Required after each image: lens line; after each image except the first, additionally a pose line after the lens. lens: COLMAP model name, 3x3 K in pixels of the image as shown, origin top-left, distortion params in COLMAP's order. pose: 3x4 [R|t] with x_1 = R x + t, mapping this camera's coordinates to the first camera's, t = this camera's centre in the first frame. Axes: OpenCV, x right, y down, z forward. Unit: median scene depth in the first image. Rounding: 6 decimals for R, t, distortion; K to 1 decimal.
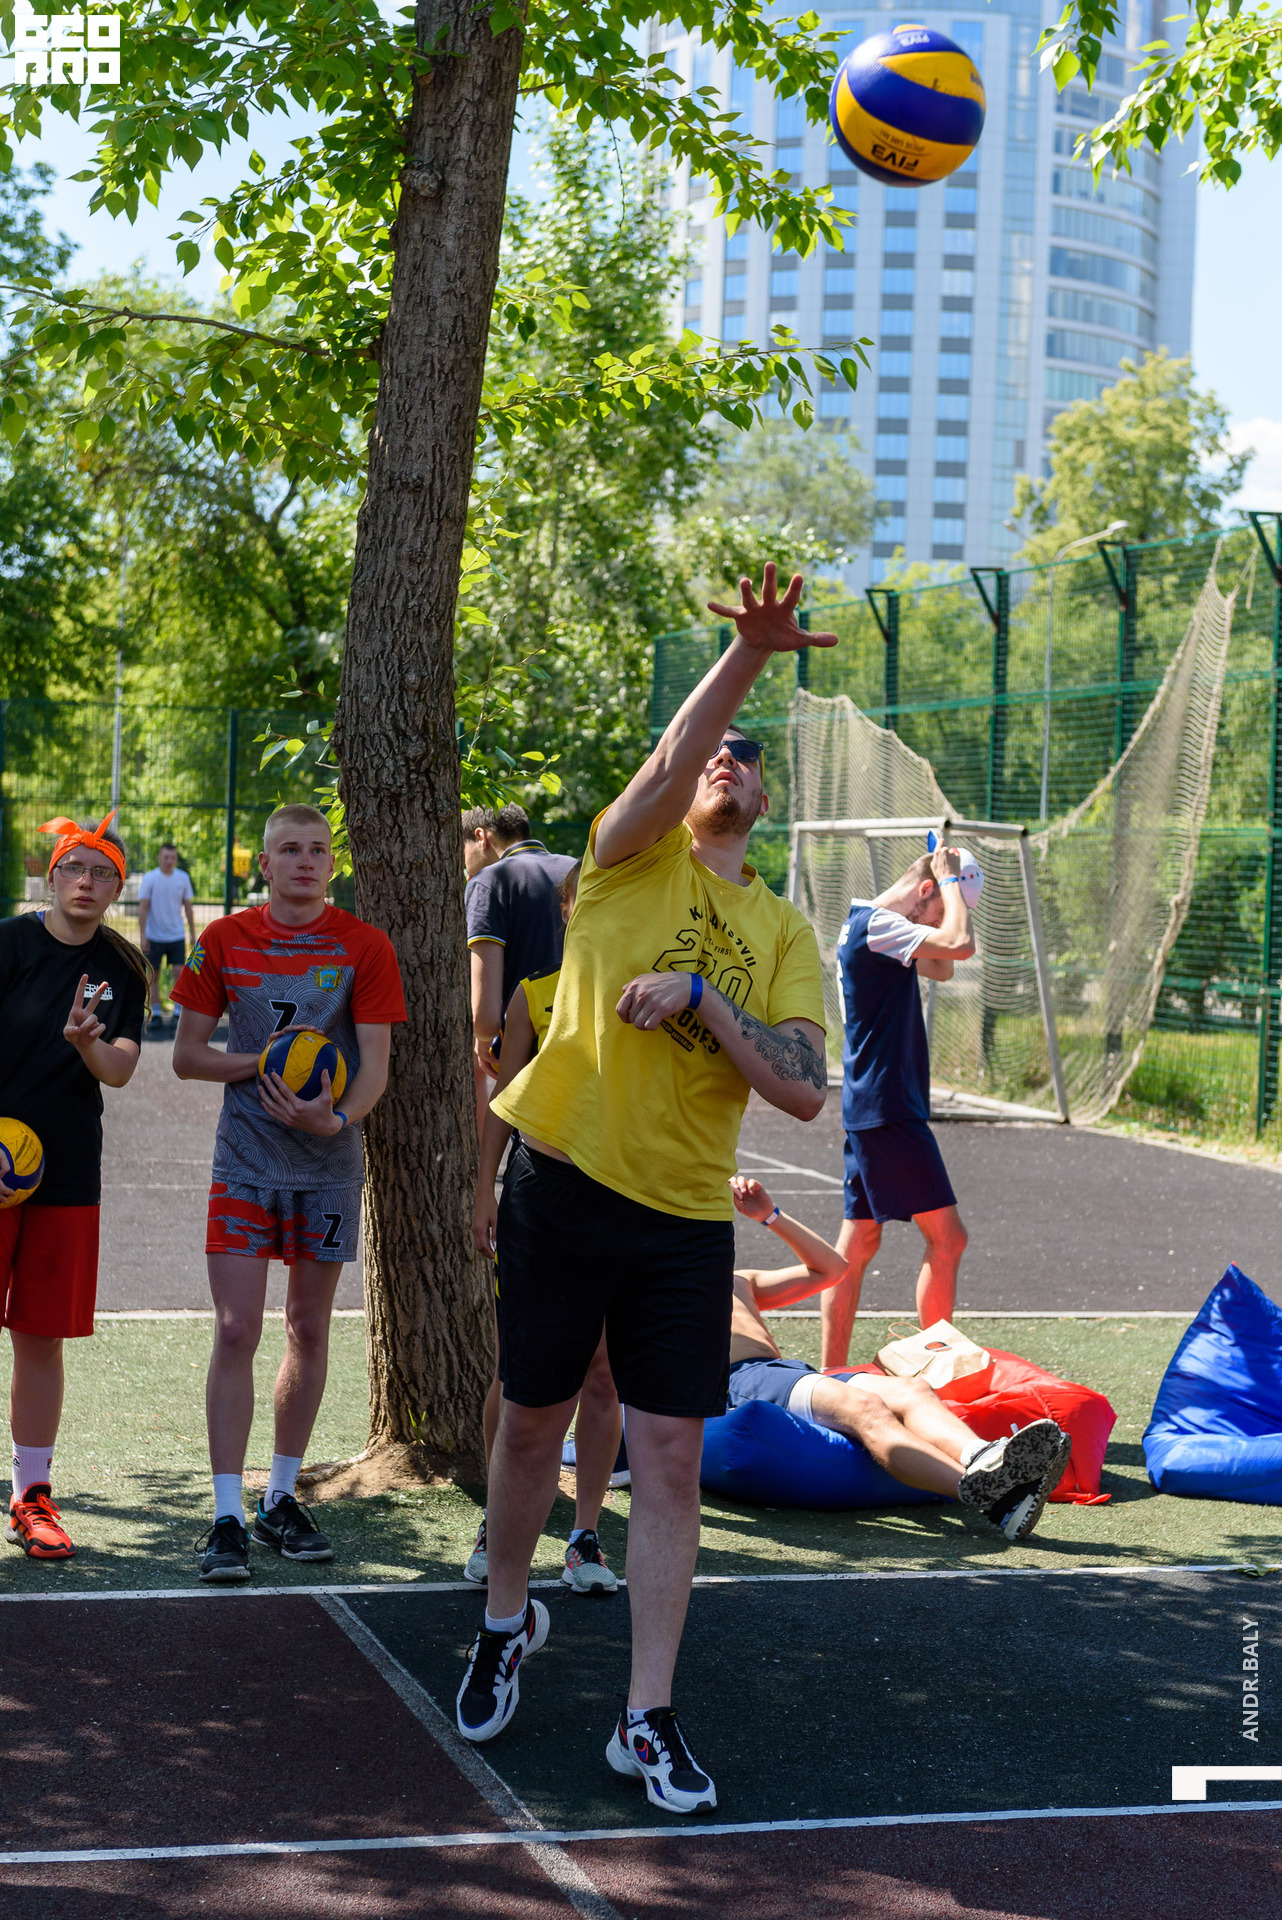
lens RADIAL K [[3477.8, 0, 639.1], [0, 3477.8, 961.4], [0, 0, 1]] dist [0.011404, 0.001958]
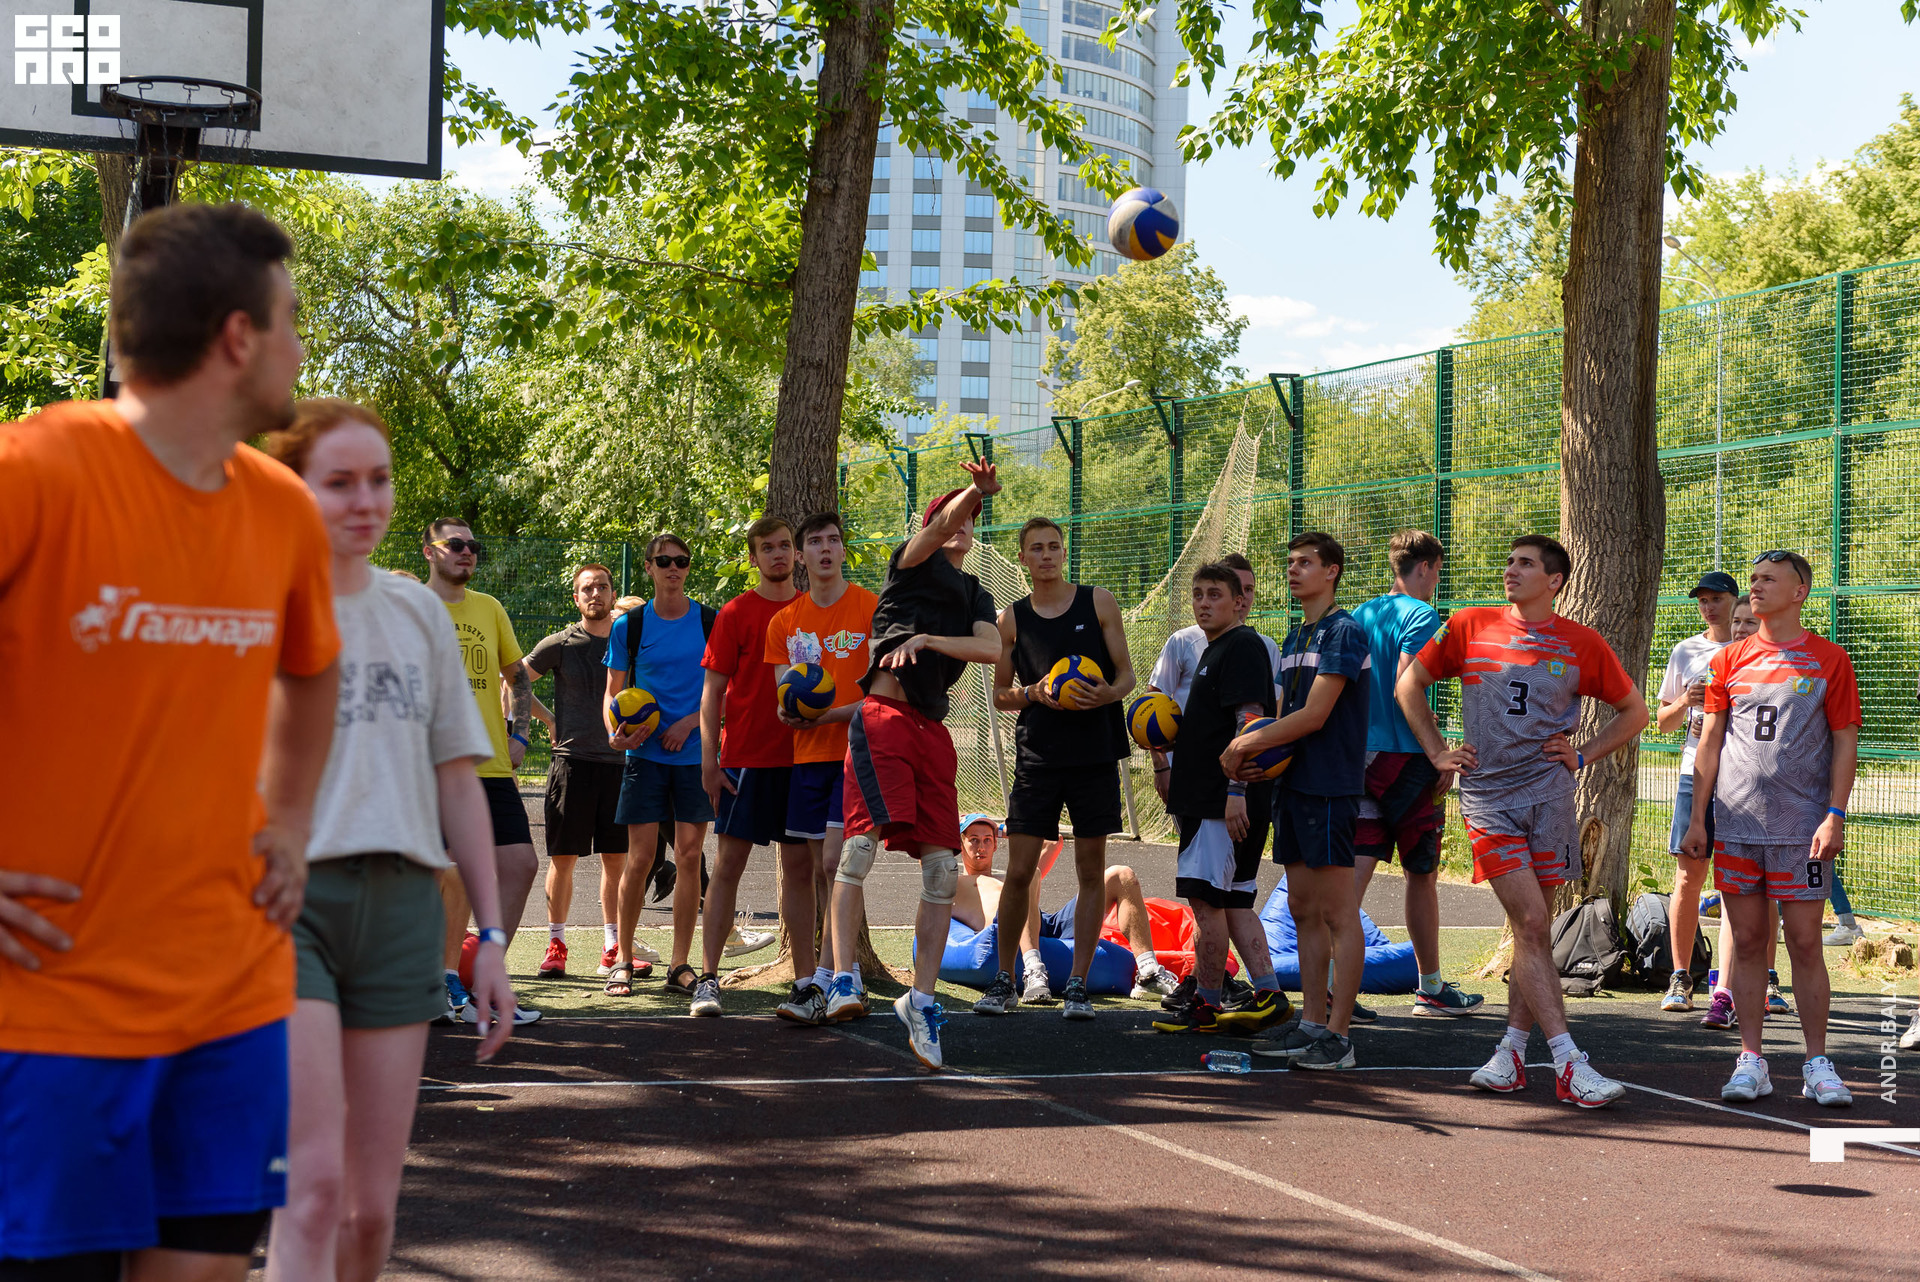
lens RADIAL K [[3189.0, 0, 961.6], [0, 3189.0, 644.9], [0, 0, 1]] dist [-0.012101, 0.013519]
pose [[0.996104, -0.008618, 0.087759, -0.047870], [0.012331, 0.999047, -0.041862, 0.022670], [-0.087314, 0.042781, 0.995262, -0.189771]]
